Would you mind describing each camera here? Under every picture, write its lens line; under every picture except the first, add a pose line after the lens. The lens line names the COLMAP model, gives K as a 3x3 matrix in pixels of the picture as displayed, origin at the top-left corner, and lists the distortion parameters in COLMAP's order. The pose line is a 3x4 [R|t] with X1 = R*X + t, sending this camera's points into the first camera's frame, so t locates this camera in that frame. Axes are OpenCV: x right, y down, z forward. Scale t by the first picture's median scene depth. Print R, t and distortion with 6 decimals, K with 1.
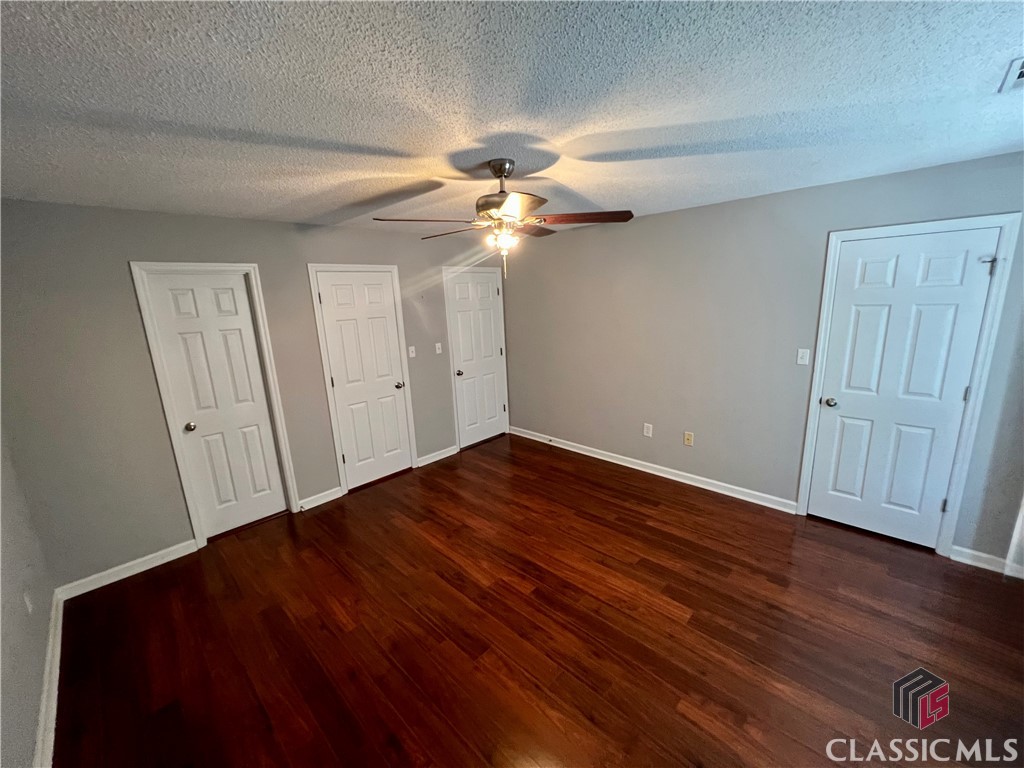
lens RADIAL K [[409.7, 0, 516.2], [0, 409.7, 383.5], [0, 0, 1]] dist [-0.002465, -0.000061]
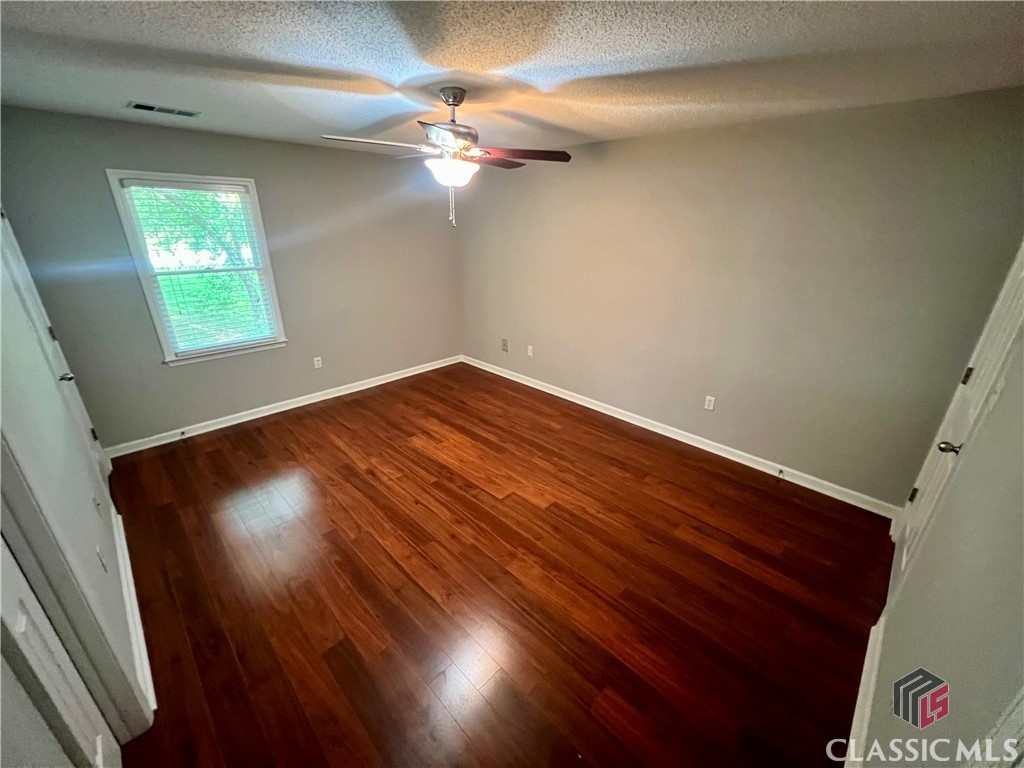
lens RADIAL K [[409.7, 0, 508.5], [0, 409.7, 383.5], [0, 0, 1]] dist [-0.002465, -0.000061]
pose [[0.997917, 0.059627, -0.024638, 0.296383], [-0.055921, 0.989857, 0.130597, 0.063479], [0.032175, -0.128947, 0.991129, -0.146957]]
